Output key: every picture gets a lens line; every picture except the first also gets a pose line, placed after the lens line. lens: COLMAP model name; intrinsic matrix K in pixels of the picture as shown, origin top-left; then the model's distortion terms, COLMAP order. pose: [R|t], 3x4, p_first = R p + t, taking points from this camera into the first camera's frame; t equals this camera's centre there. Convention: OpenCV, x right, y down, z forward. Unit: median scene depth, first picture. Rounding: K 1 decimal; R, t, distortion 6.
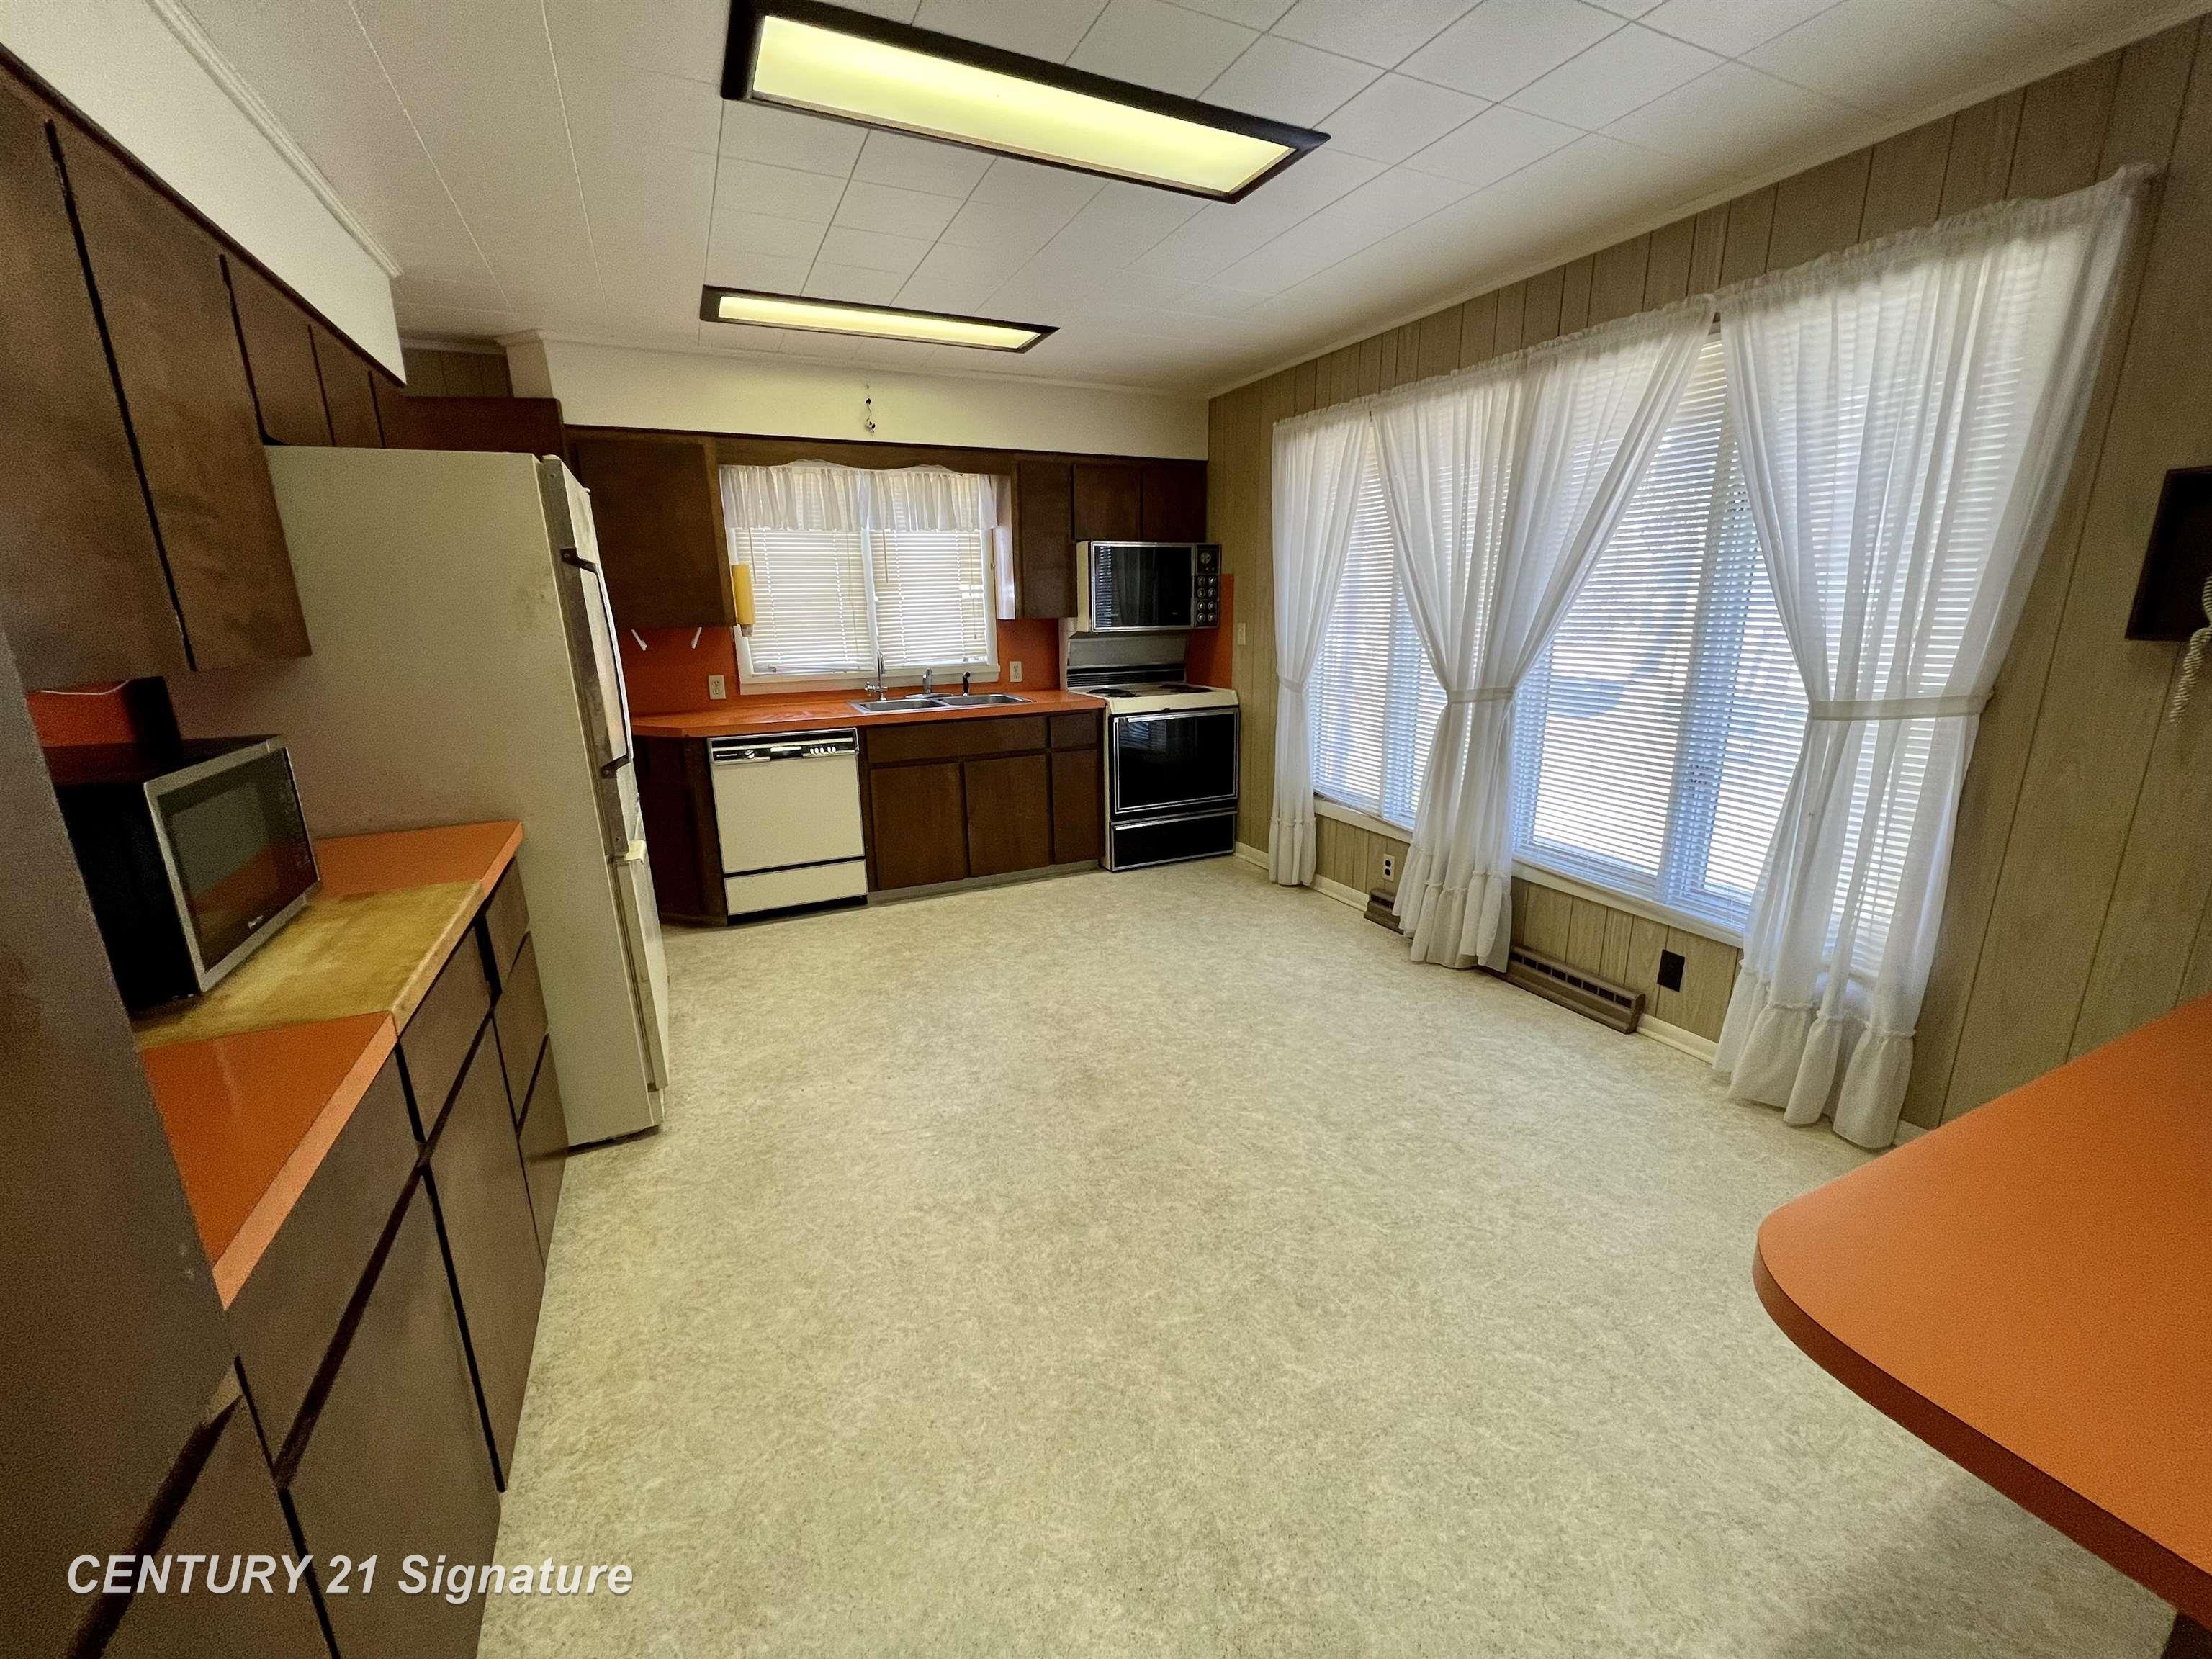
lens RADIAL K [[888.9, 0, 1099.0], [0, 888.9, 829.3], [0, 0, 1]] dist [-0.001600, 0.000593]
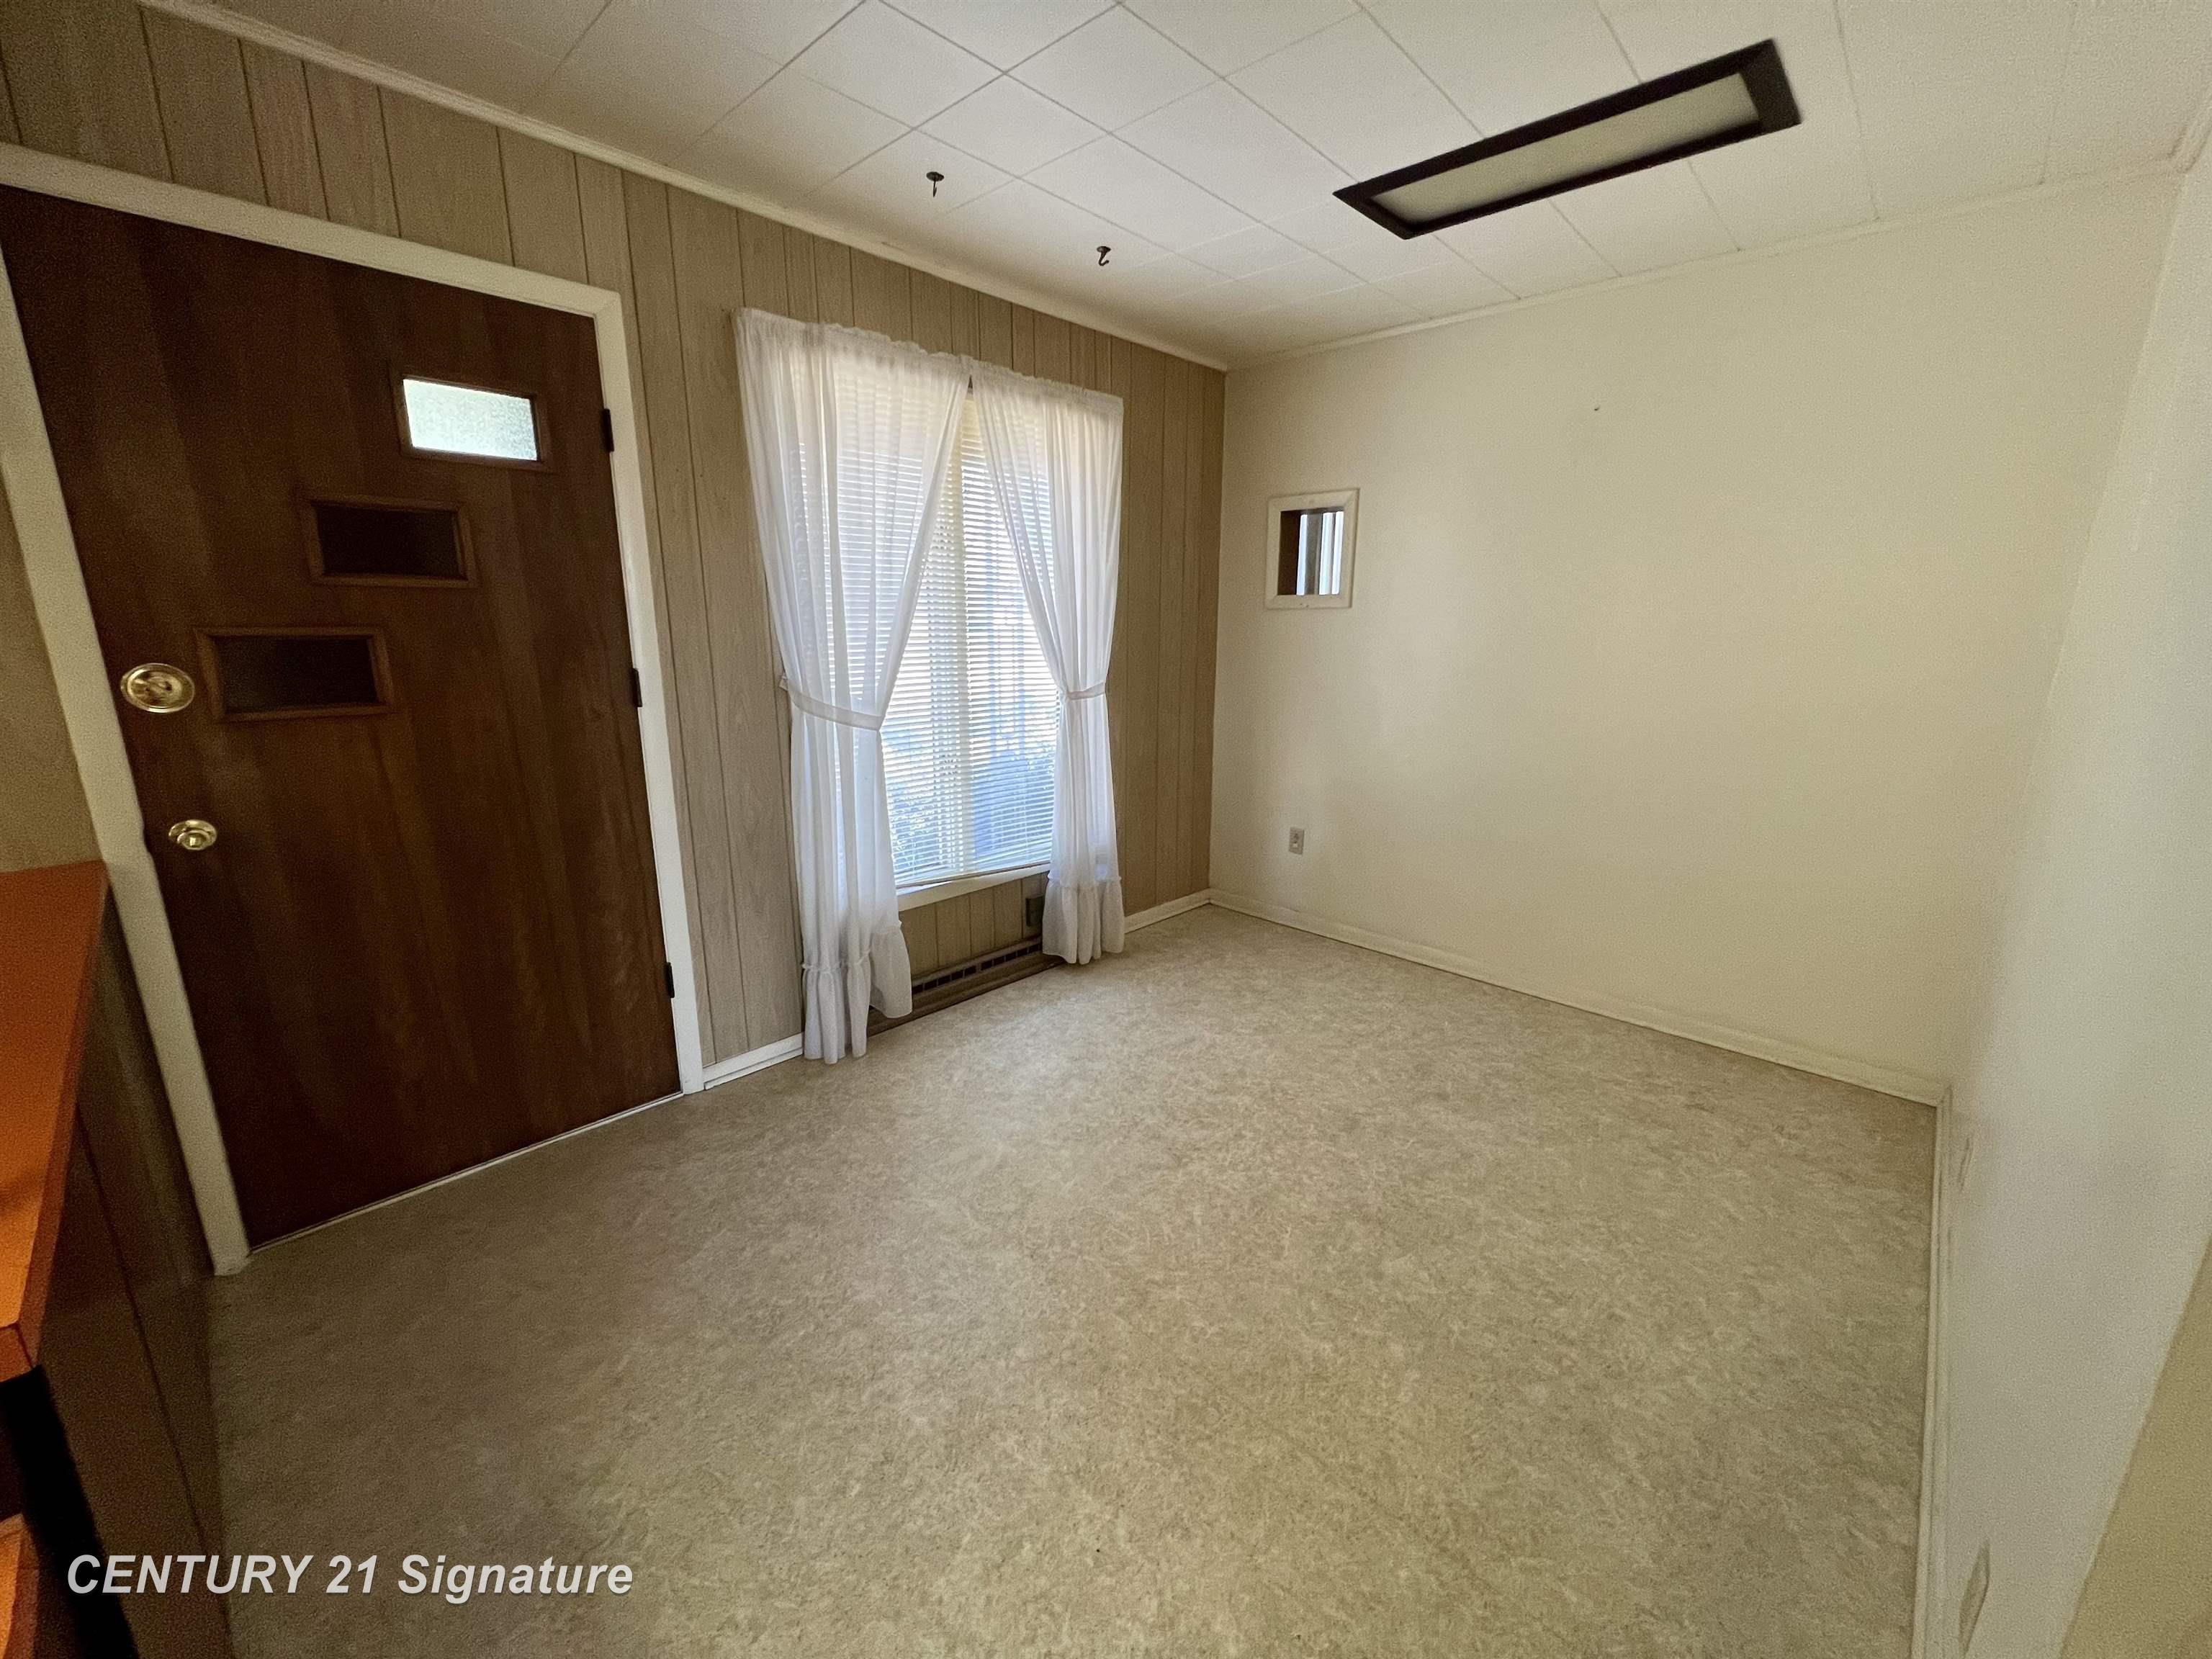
lens RADIAL K [[888.9, 0, 1105.4], [0, 888.9, 833.9], [0, 0, 1]] dist [-0.001600, 0.000593]
pose [[-0.358382, -0.207377, 0.910251, -0.423797], [0.230009, 0.925348, 0.301375, -0.243349], [-0.904797, 0.317373, -0.283930, 0.985270]]
